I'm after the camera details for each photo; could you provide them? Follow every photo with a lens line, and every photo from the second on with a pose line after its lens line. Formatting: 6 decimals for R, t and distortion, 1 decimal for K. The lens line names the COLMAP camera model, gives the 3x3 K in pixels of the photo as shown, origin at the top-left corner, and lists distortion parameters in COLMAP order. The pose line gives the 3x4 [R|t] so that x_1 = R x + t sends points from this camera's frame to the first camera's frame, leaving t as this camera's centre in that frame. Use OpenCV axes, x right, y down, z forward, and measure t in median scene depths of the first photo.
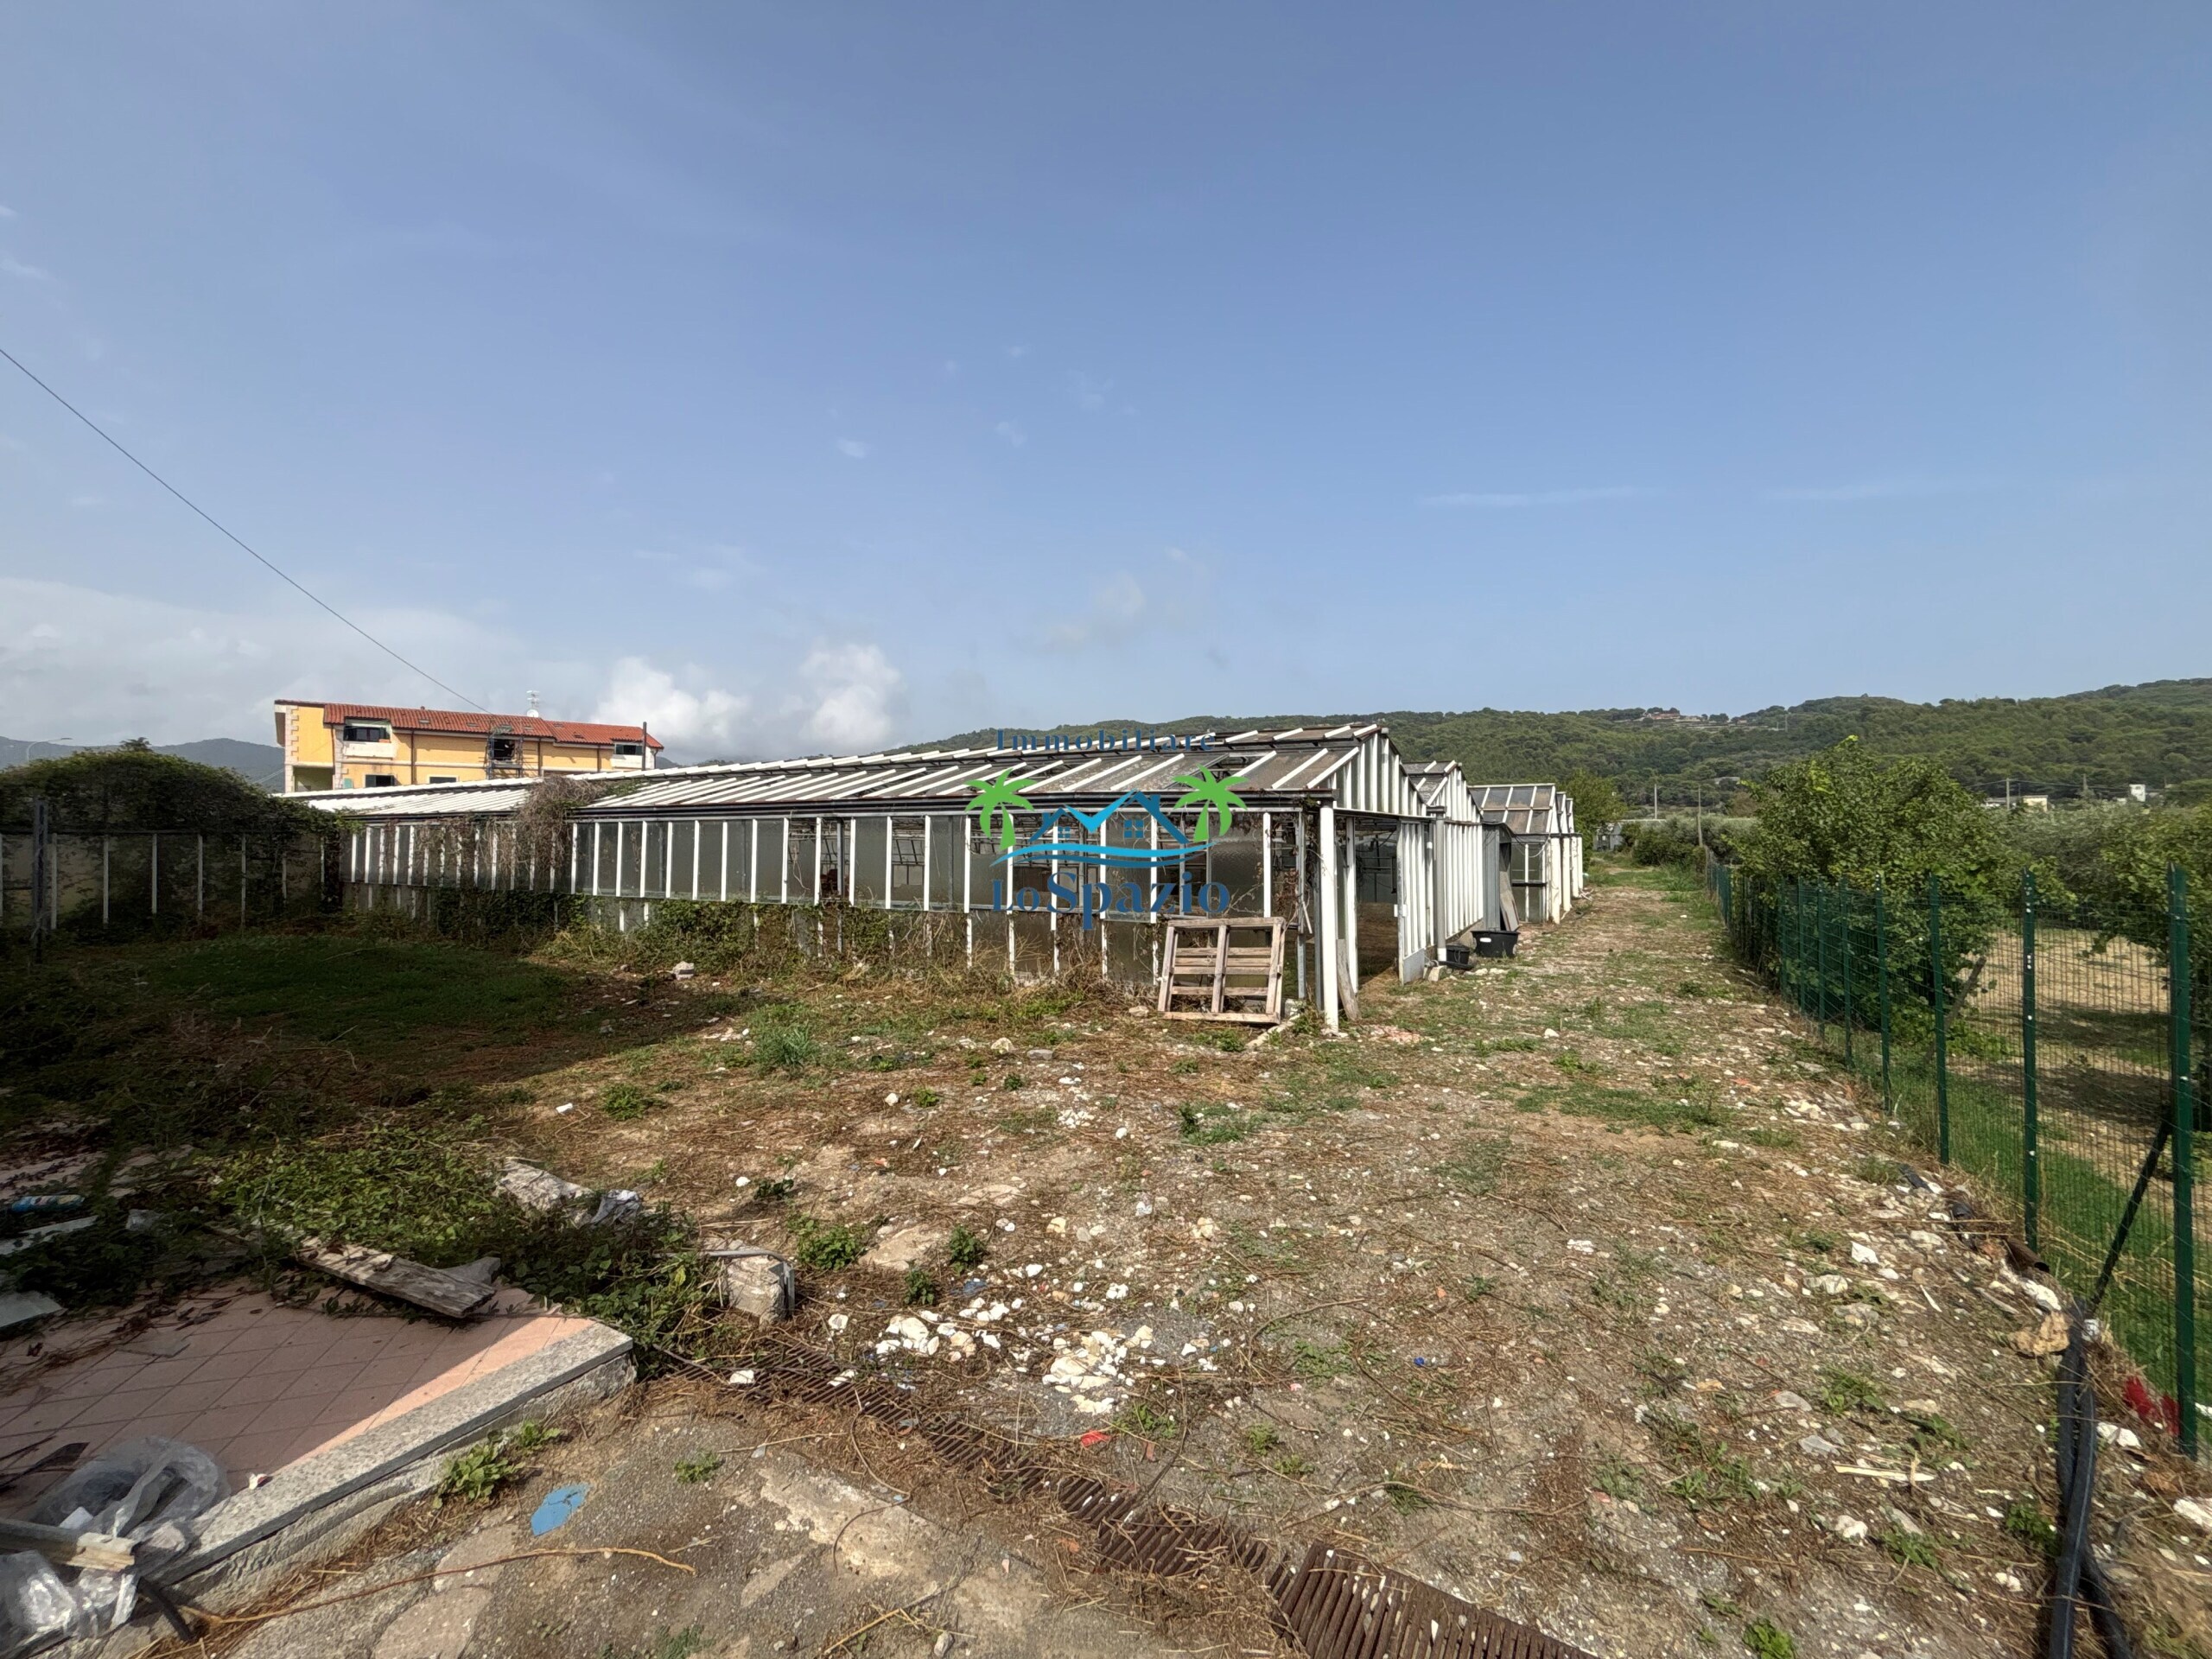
lens RADIAL K [[872.6, 0, 1106.0], [0, 872.6, 829.5], [0, 0, 1]] dist [0.023043, 0.000037]
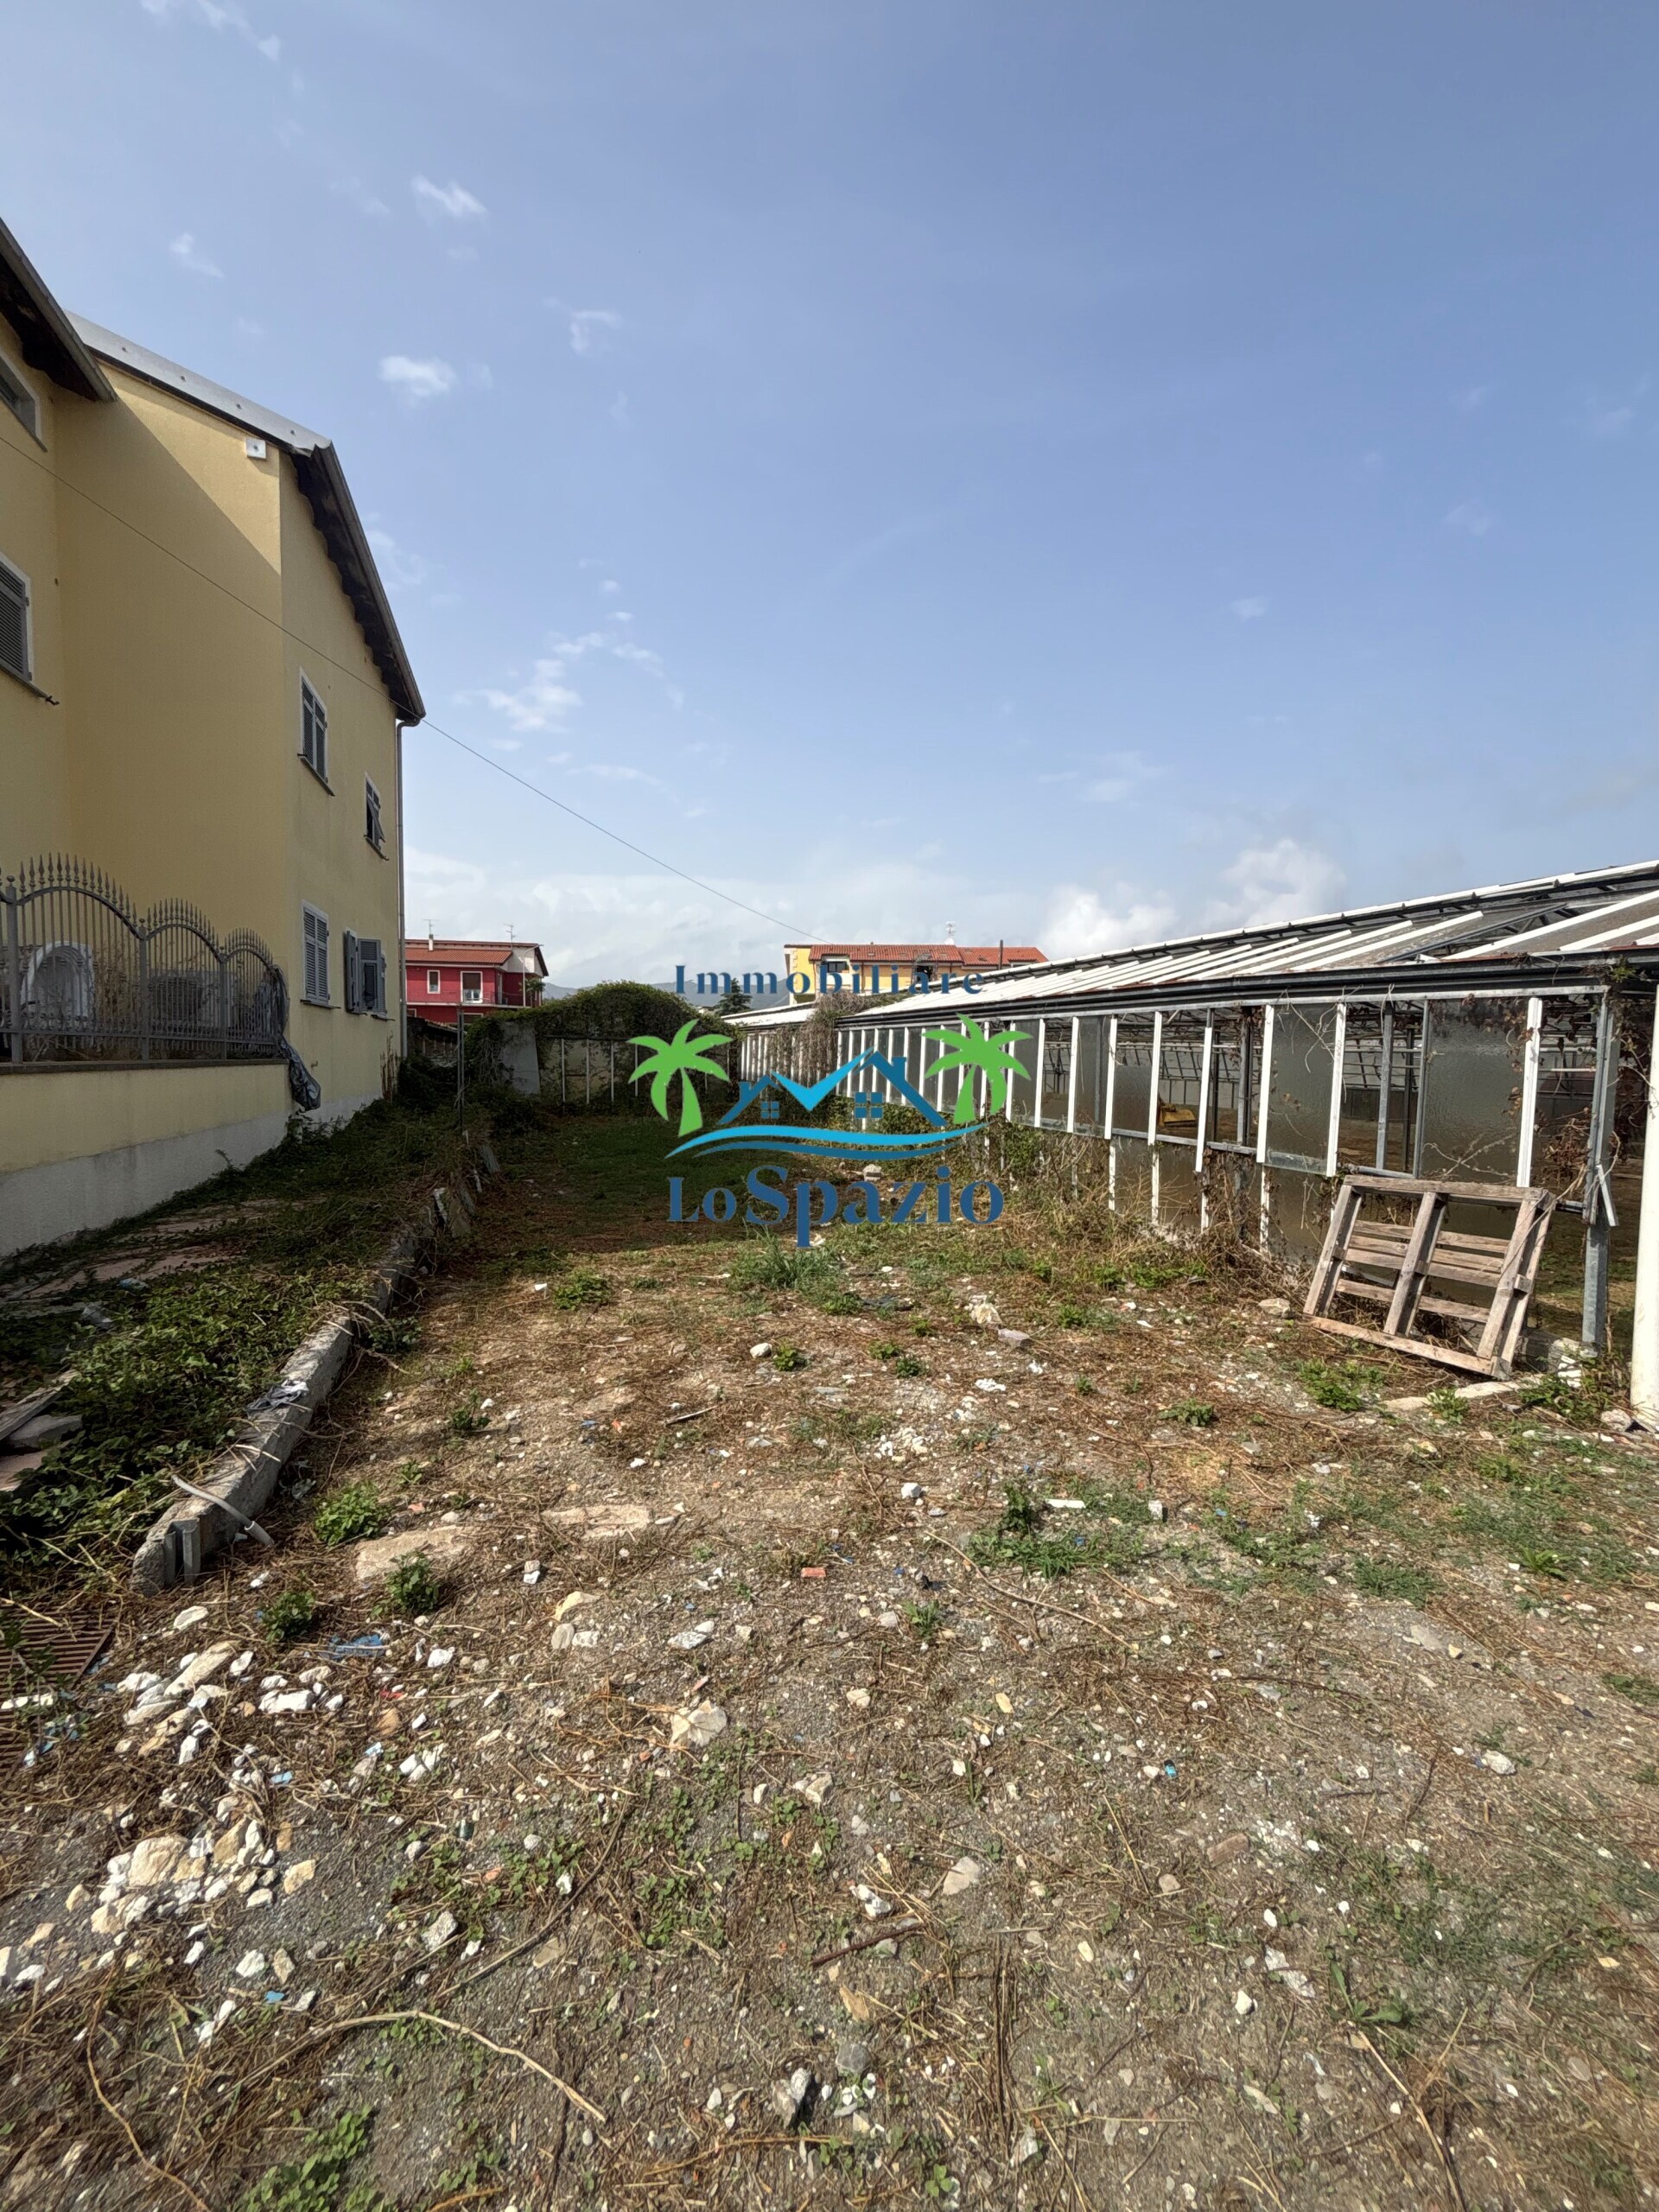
lens RADIAL K [[895.3, 0, 829.5], [0, 895.3, 1106.0], [0, 0, 1]] dist [0.013034, 0.000048]
pose [[0.747150, 0.052514, -0.662578, 0.232556], [-0.007802, 0.997498, 0.070262, 0.013553], [0.664610, -0.047327, 0.745690, 0.288732]]
